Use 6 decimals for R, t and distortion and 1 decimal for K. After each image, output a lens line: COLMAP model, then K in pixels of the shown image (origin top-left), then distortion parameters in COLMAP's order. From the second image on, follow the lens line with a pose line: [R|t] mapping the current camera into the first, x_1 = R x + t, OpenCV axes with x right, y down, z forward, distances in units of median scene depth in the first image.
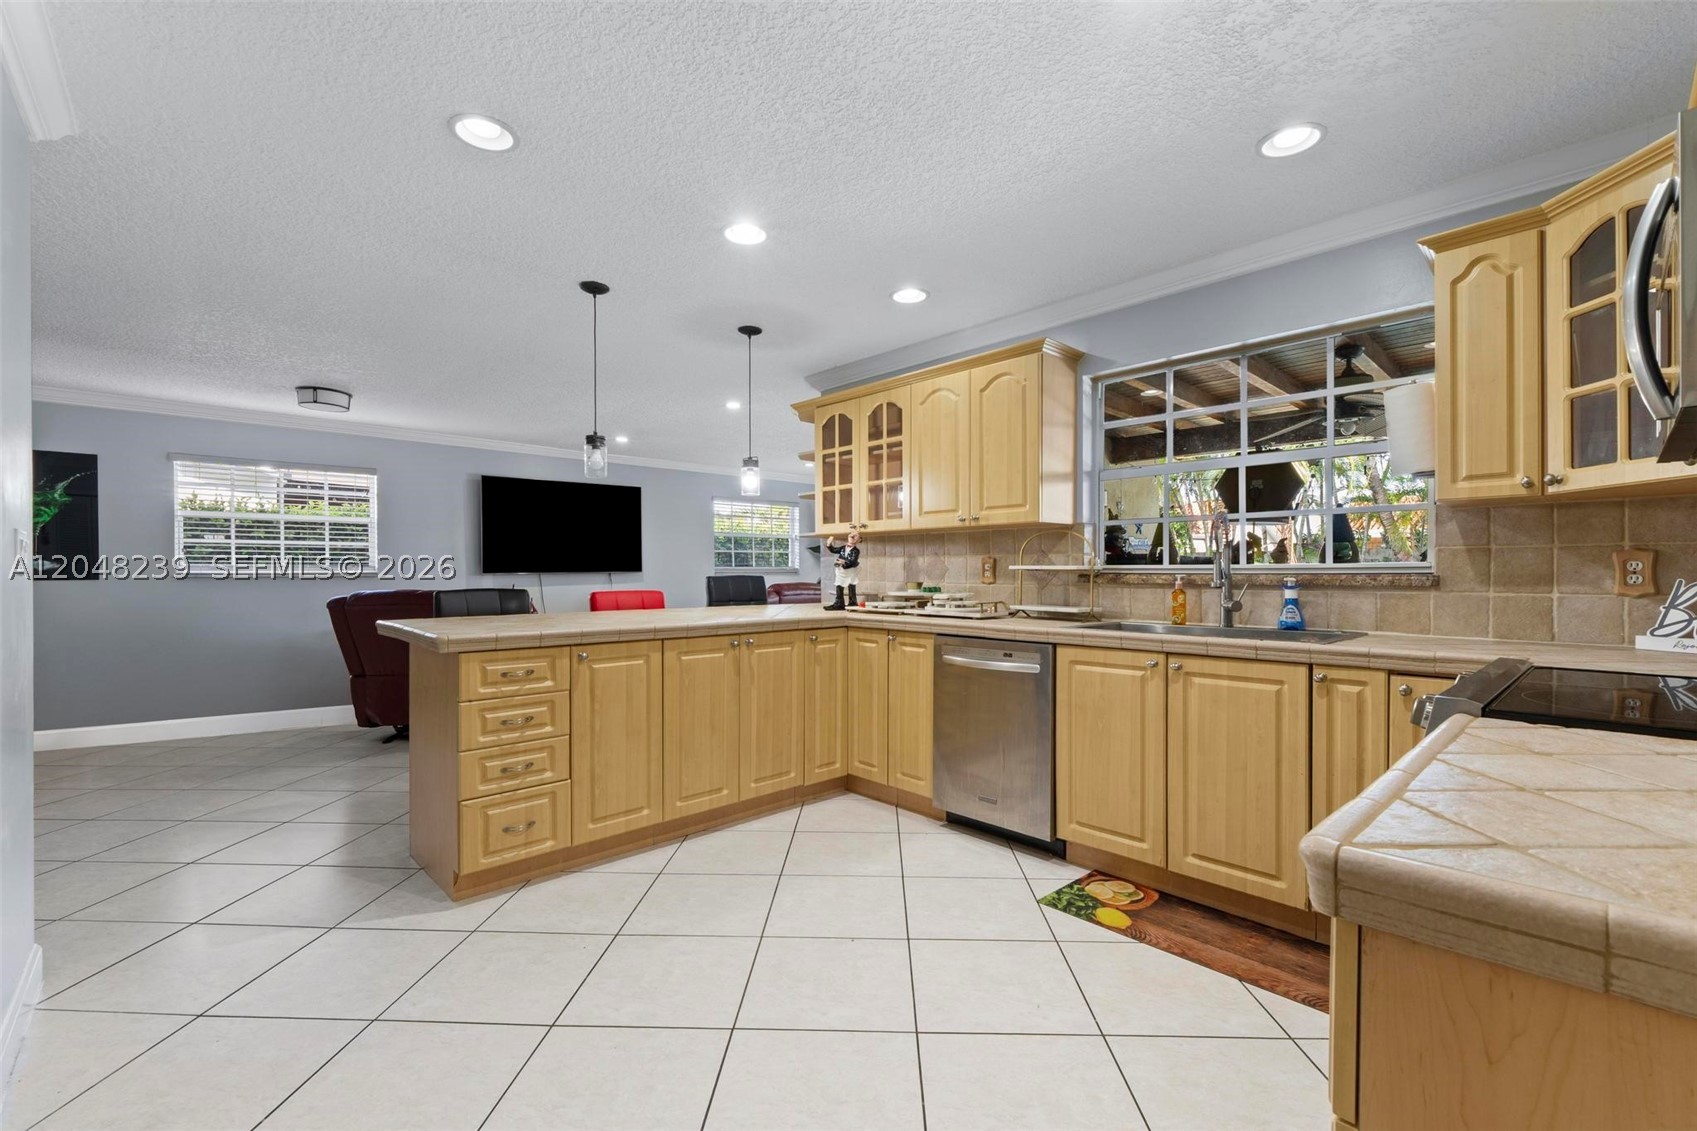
lens RADIAL K [[726.7, 0, 857.6], [0, 726.7, 579.0], [0, 0, 1]] dist [-0.002654, -0.000566]
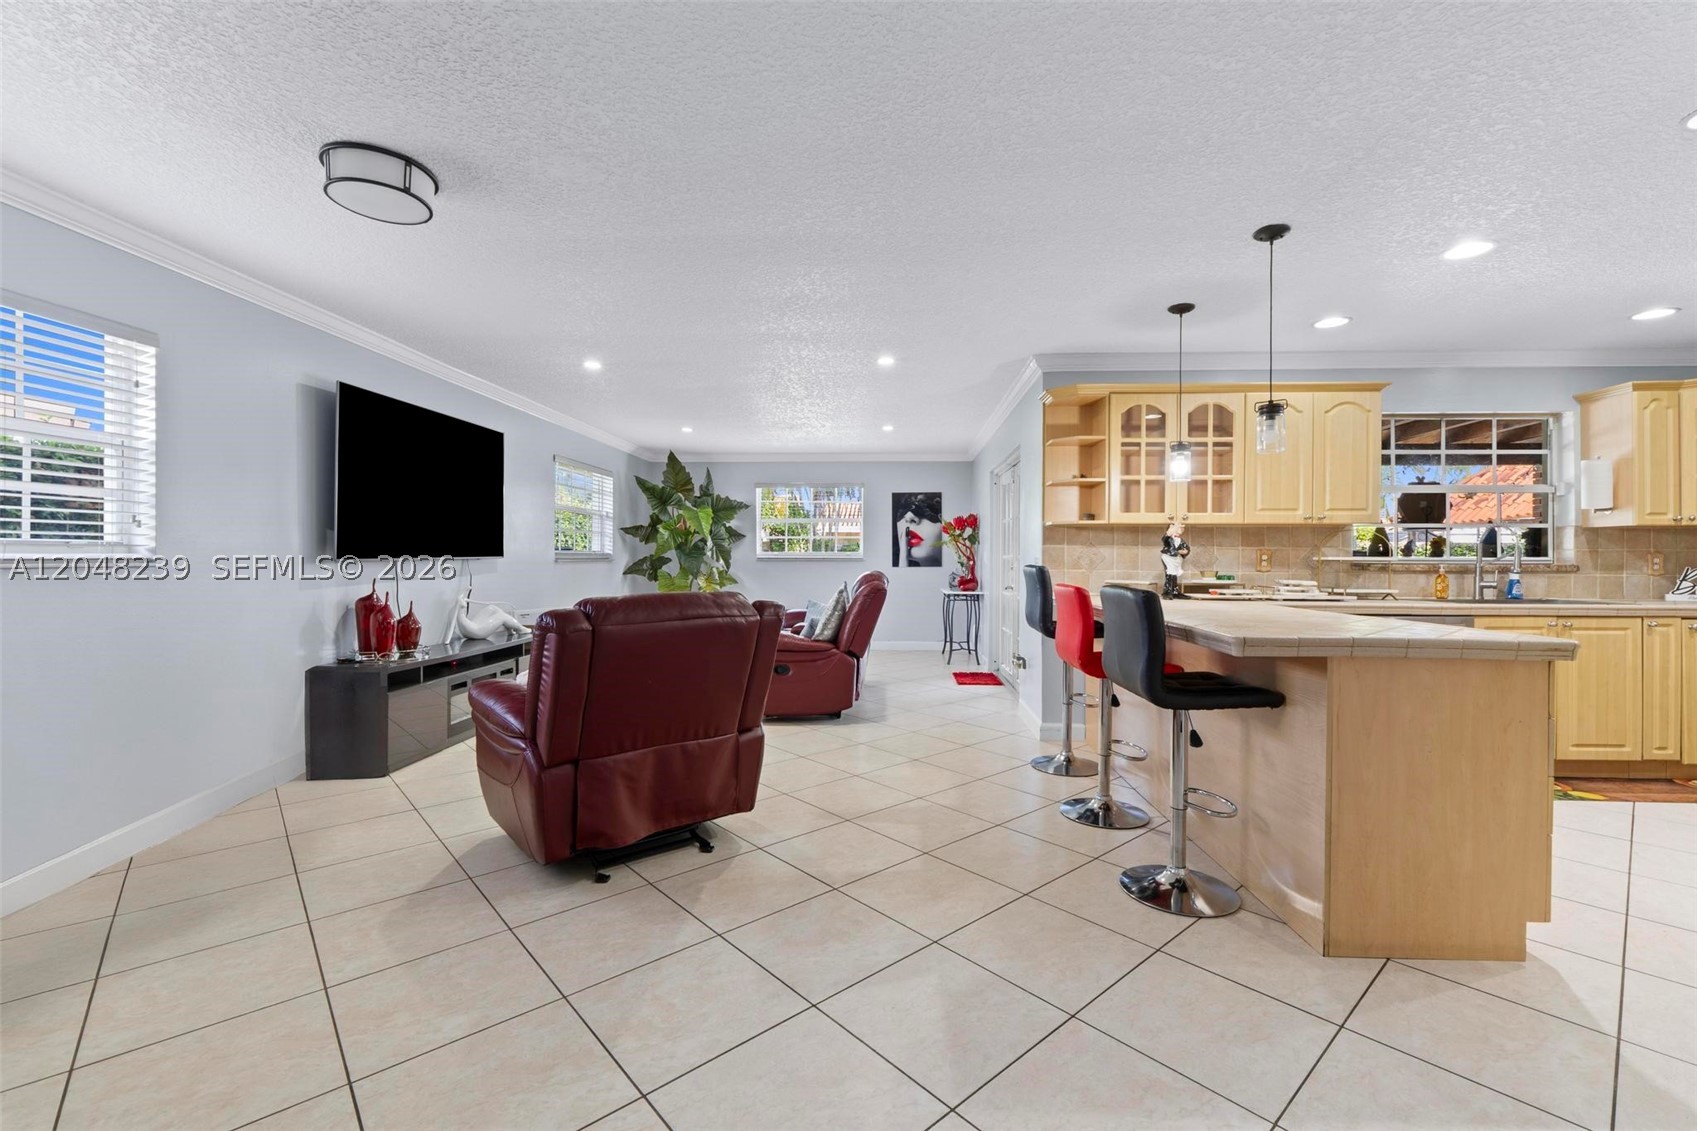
lens RADIAL K [[726.7, 0, 852.4], [0, 726.7, 558.8], [0, 0, 1]] dist [-0.002654, -0.000566]
pose [[0.721901, 0.003810, 0.691986, -1.286296], [0.001974, 0.999969, -0.007566, -0.007712], [-0.691993, 0.006828, 0.721872, 0.705146]]
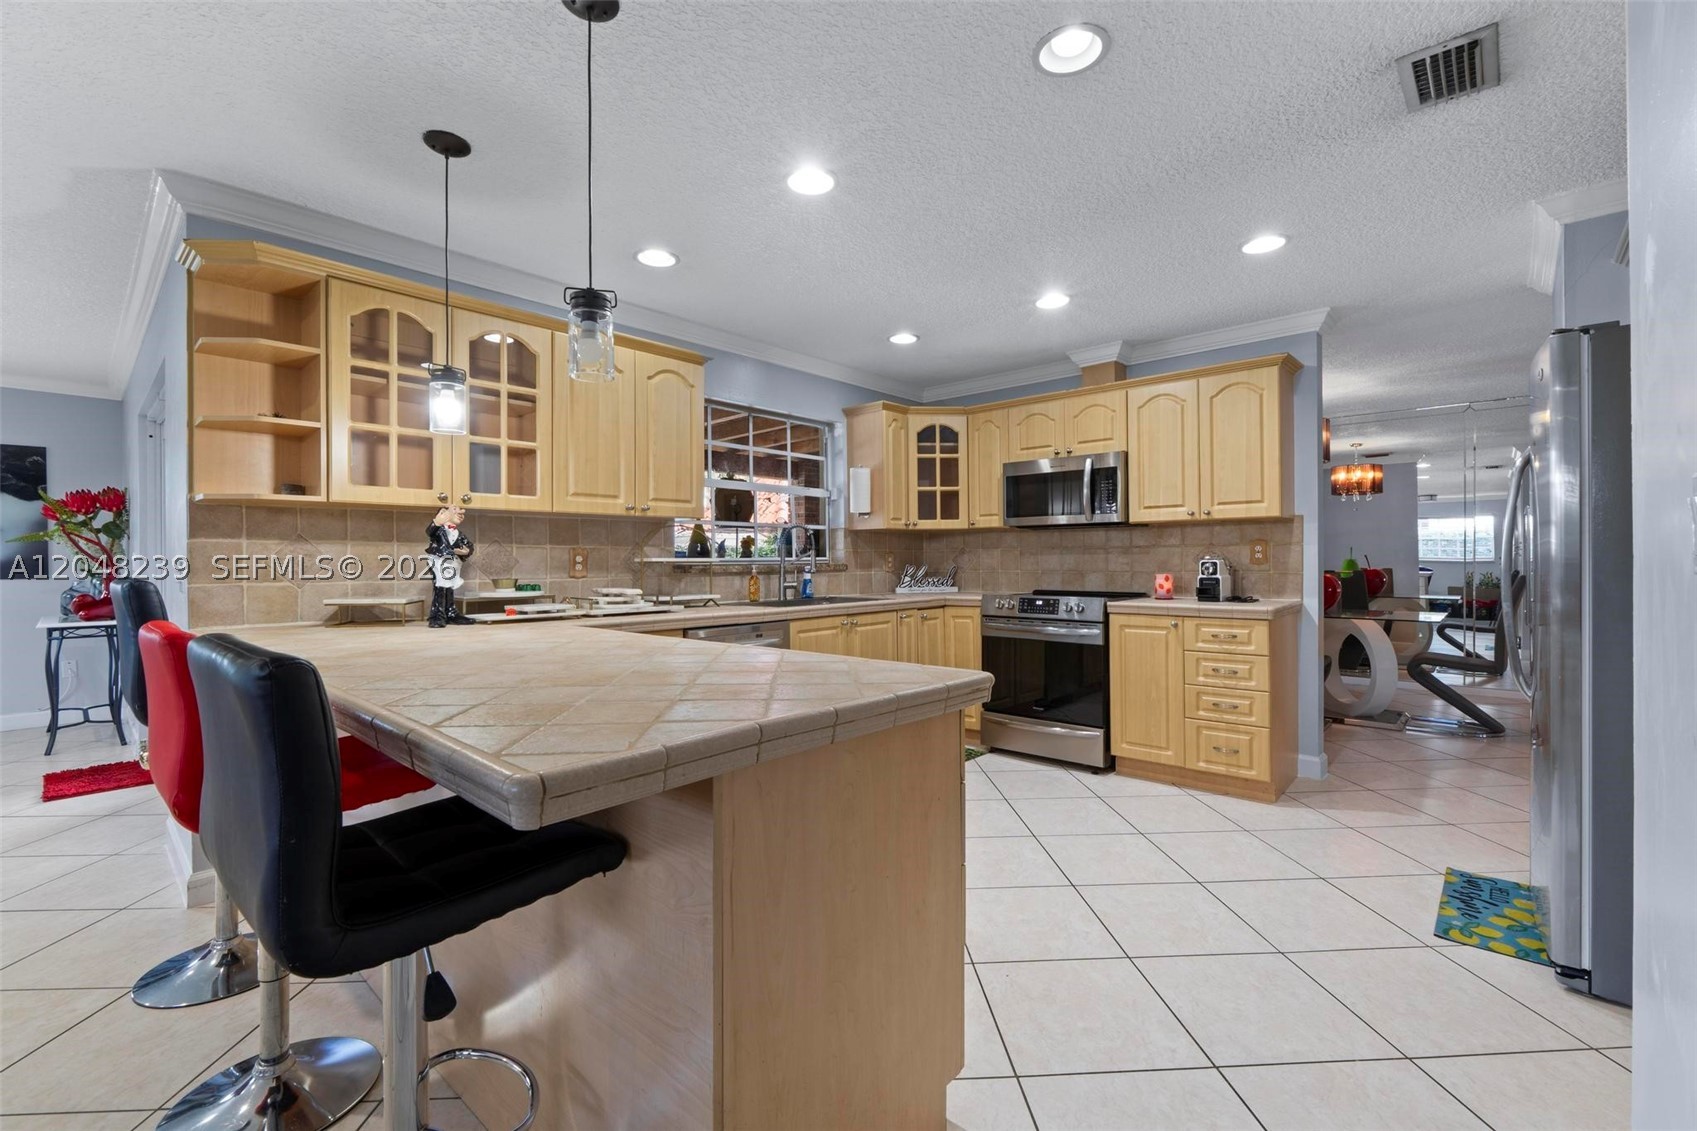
lens RADIAL K [[726.7, 0, 859.0], [0, 726.7, 562.3], [0, 0, 1]] dist [-0.002654, -0.000566]
pose [[-0.081720, -0.001815, 0.996654, -0.858474], [0.014652, 0.999888, 0.003022, -0.011602], [-0.996548, 0.014850, -0.081684, 0.837449]]
